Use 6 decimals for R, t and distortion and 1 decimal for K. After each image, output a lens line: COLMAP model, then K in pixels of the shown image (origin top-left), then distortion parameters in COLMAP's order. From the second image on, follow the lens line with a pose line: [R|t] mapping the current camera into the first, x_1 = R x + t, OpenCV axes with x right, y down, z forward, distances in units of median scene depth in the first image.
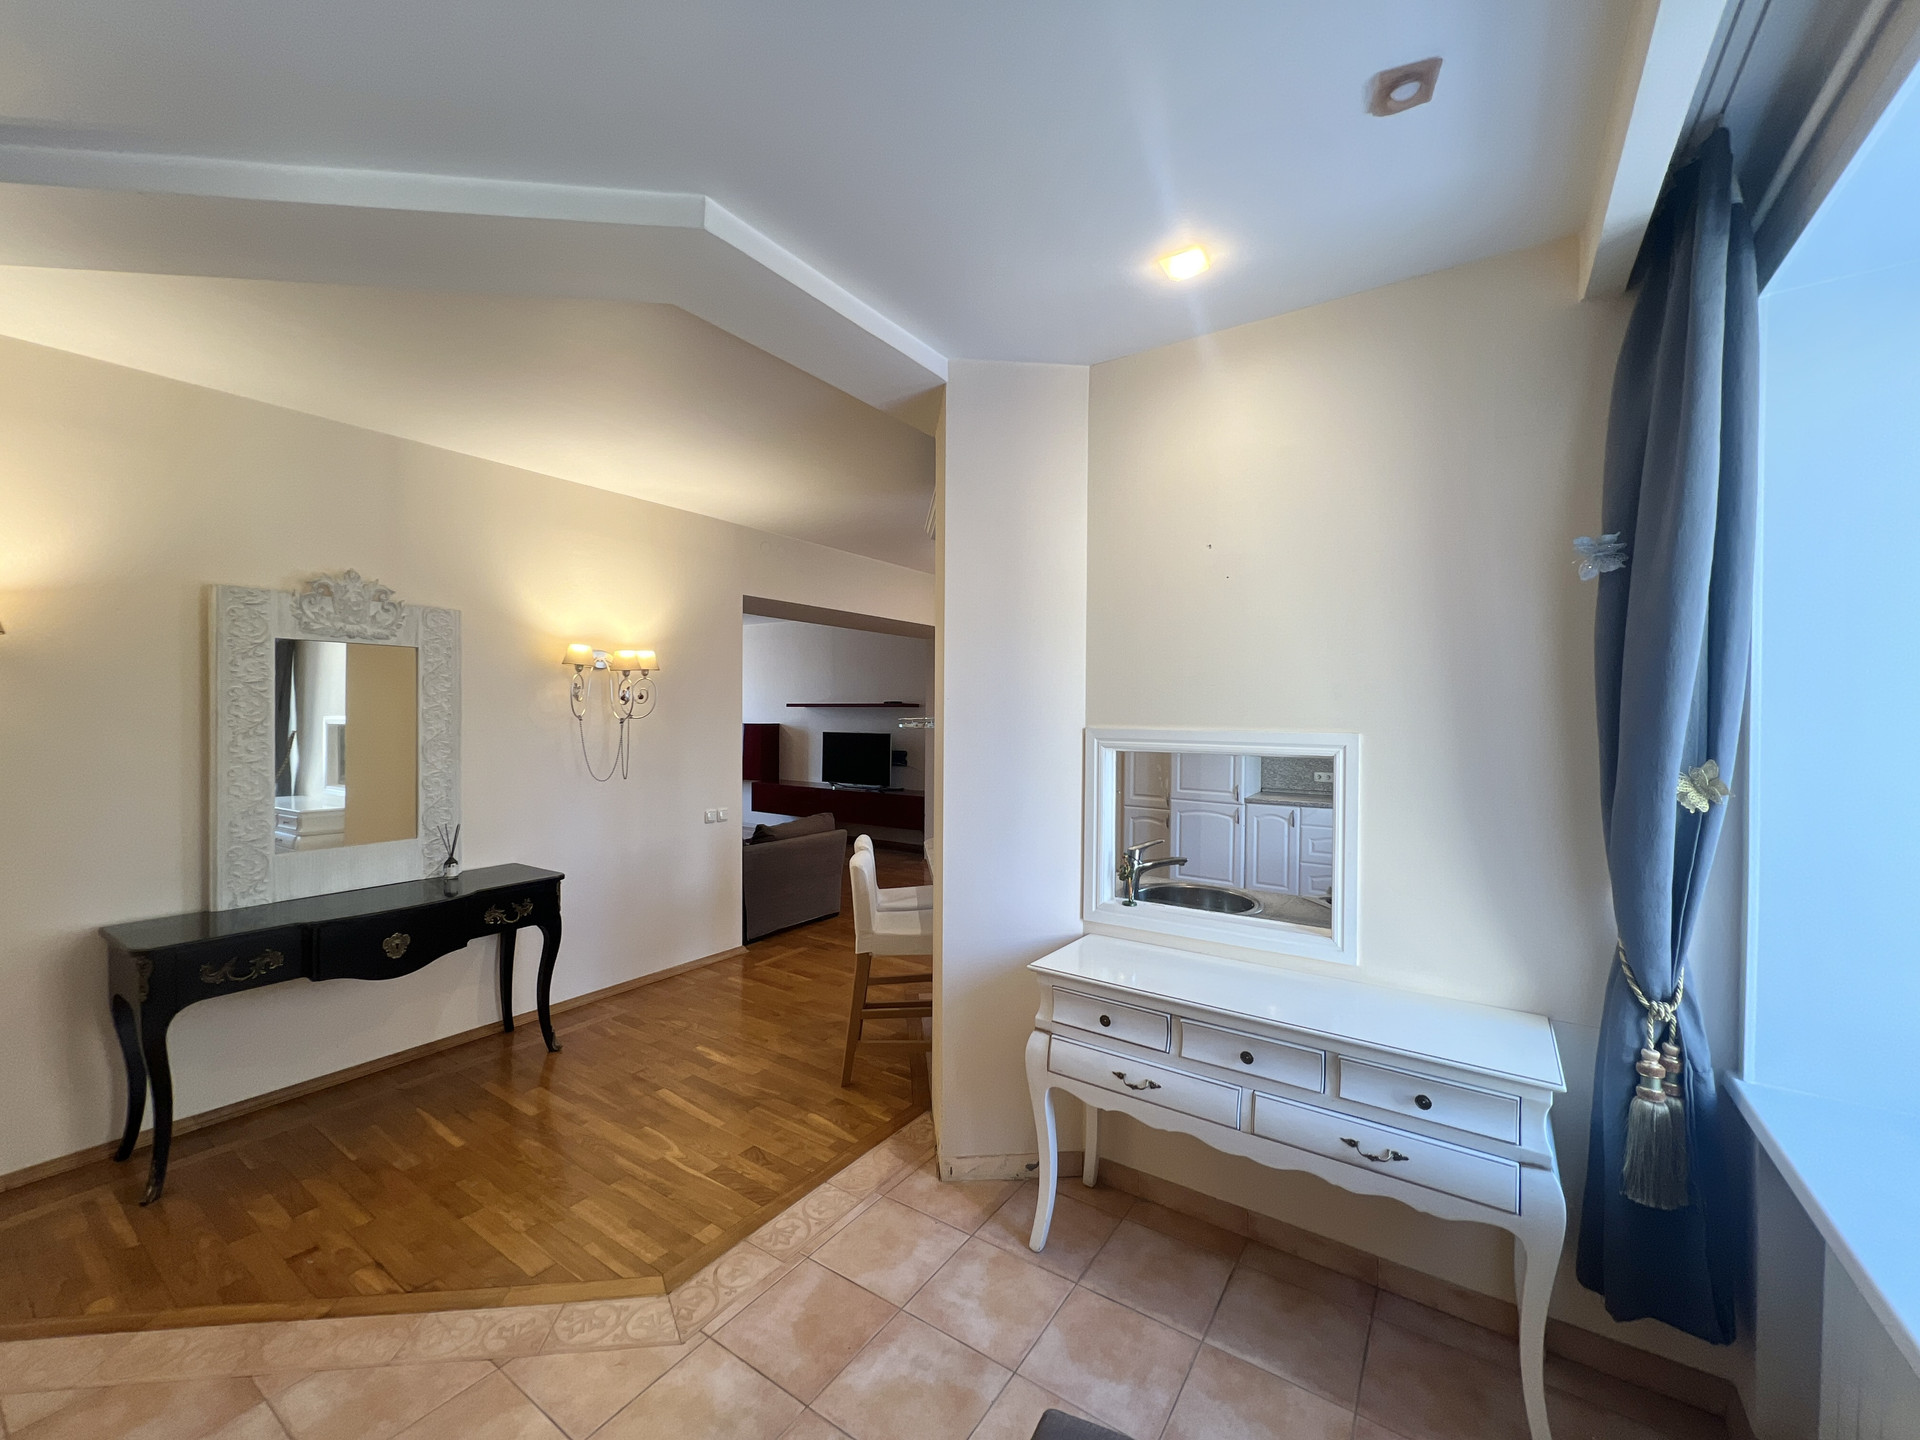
lens RADIAL K [[771.0, 0, 956.8], [0, 771.0, 718.9], [0, 0, 1]] dist [-0.000979, -0.000065]
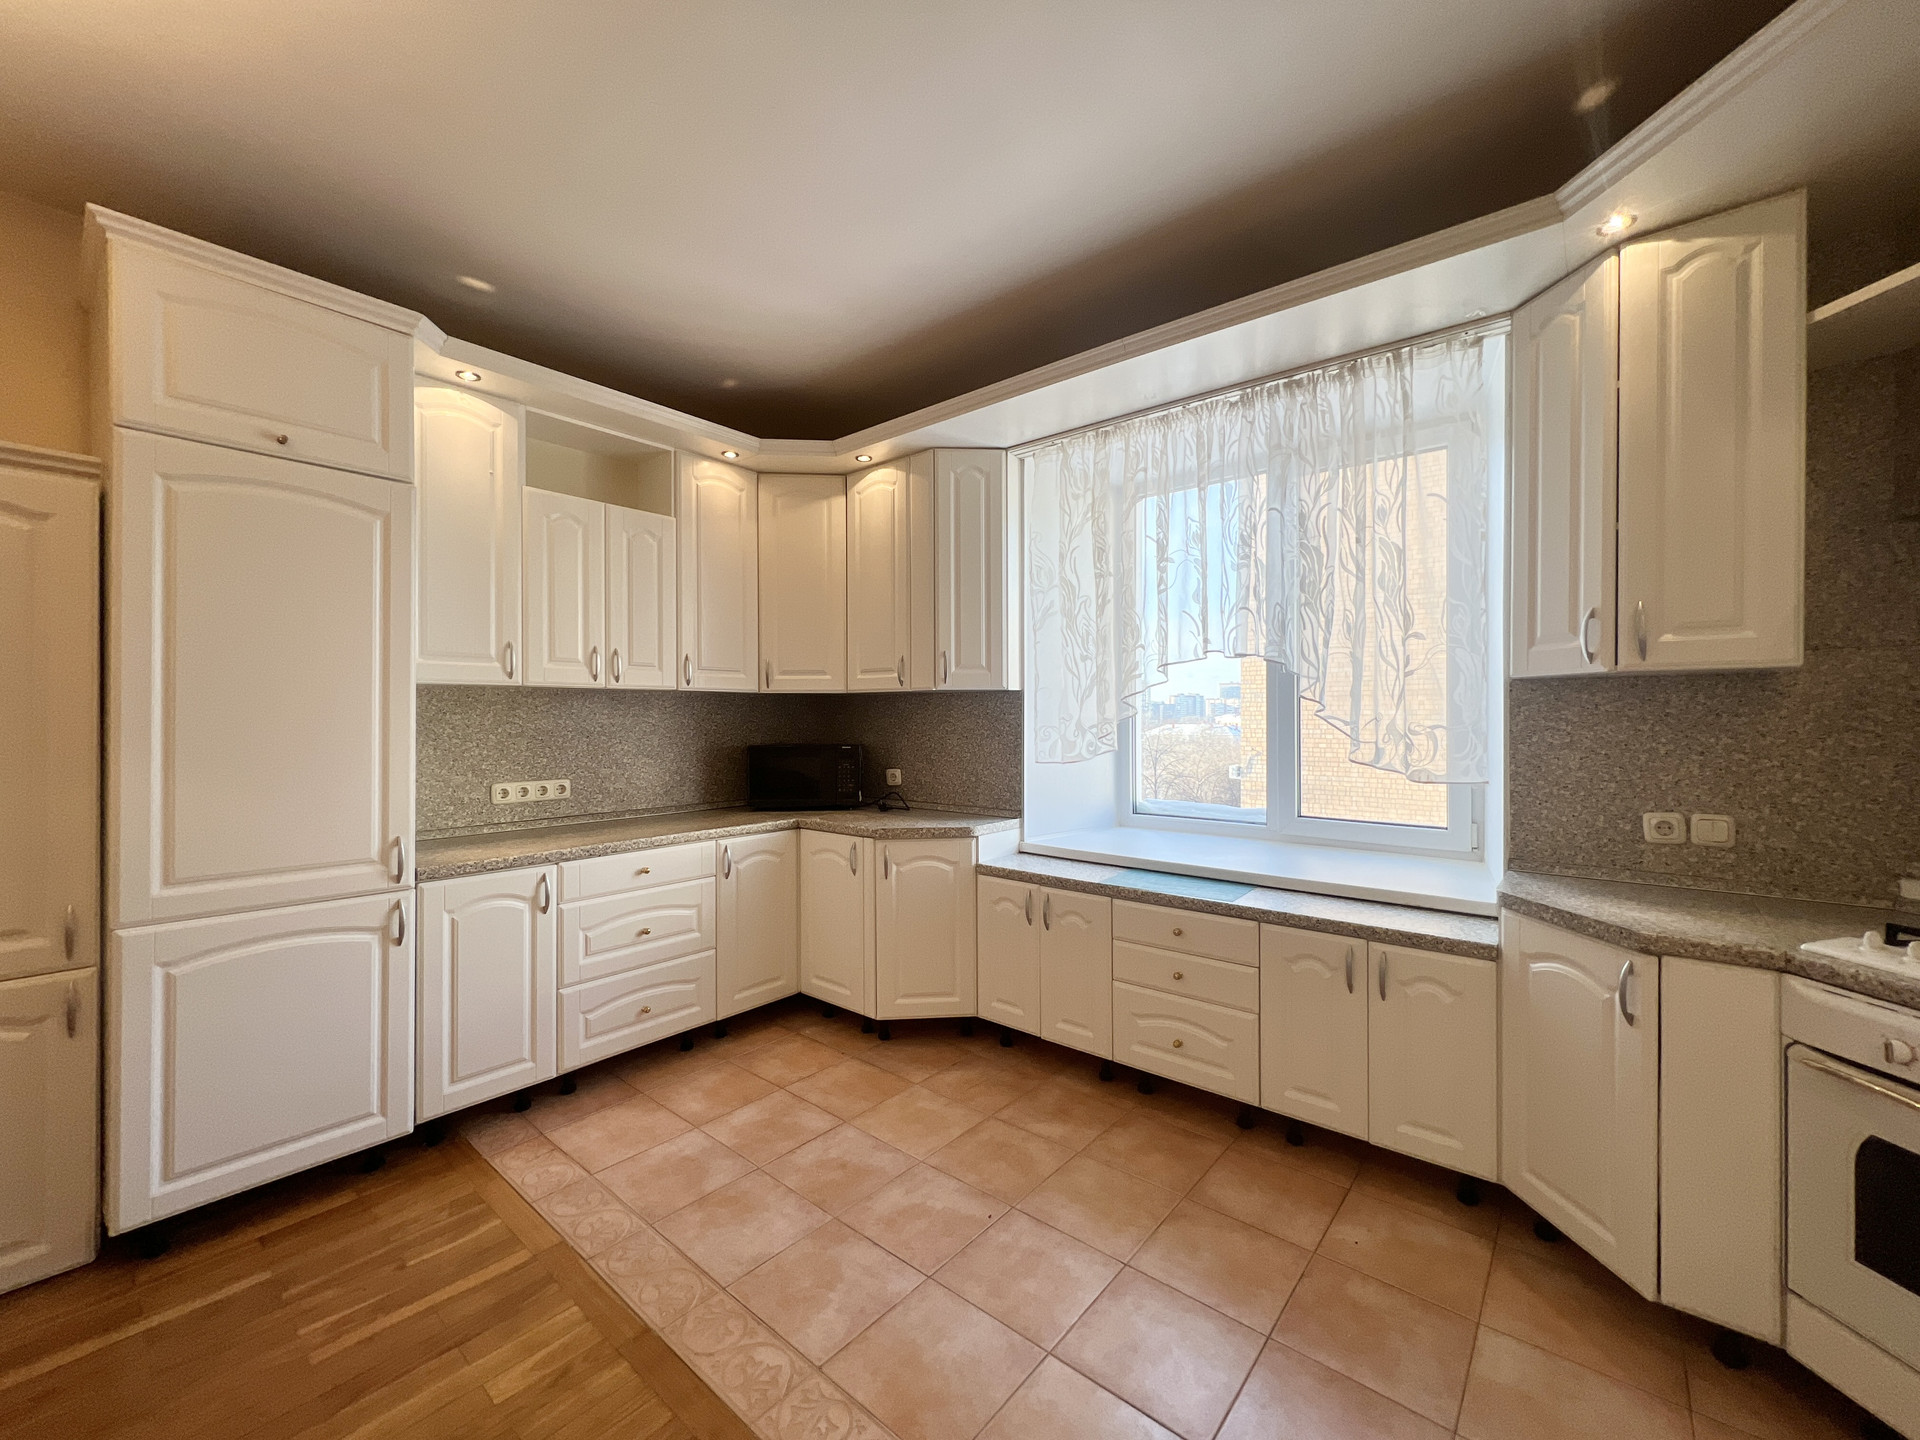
lens RADIAL K [[771.0, 0, 955.3], [0, 771.0, 715.6], [0, 0, 1]] dist [-0.000979, -0.000065]
pose [[0.107492, -0.005941, 0.994188, 0.035484], [0.012311, 0.999913, 0.004645, 0.030712], [-0.994130, 0.011740, 0.107555, 0.701143]]
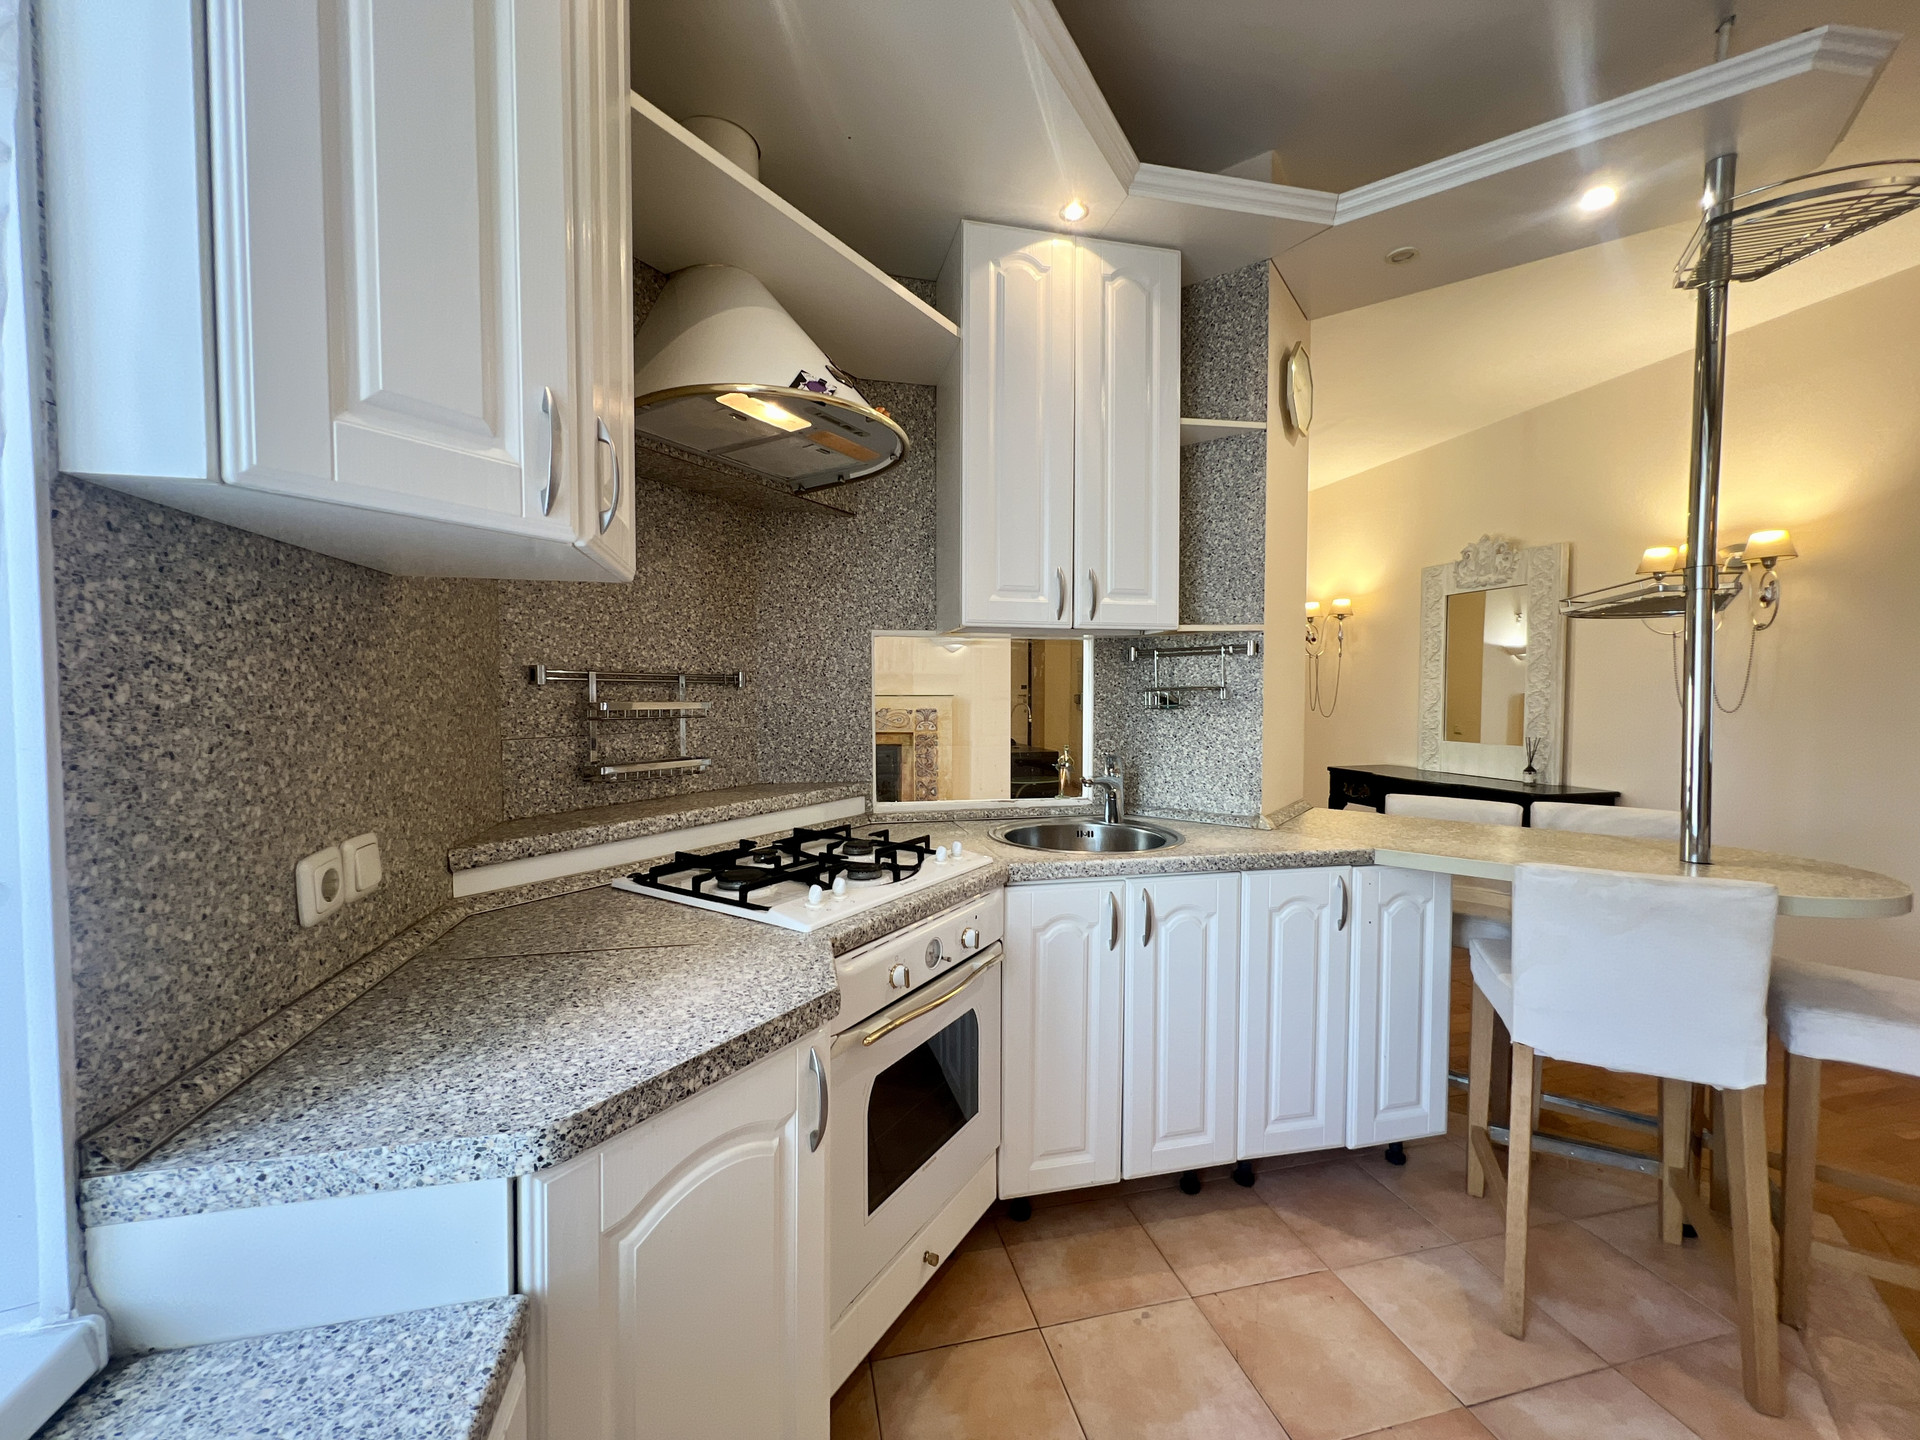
lens RADIAL K [[771.0, 0, 955.5], [0, 771.0, 717.9], [0, 0, 1]] dist [-0.000979, -0.000065]
pose [[-0.671318, 0.017588, -0.740961, 0.417018], [-0.013087, 0.999281, 0.035576, 0.044079], [0.741054, 0.033580, -0.670605, 0.628080]]
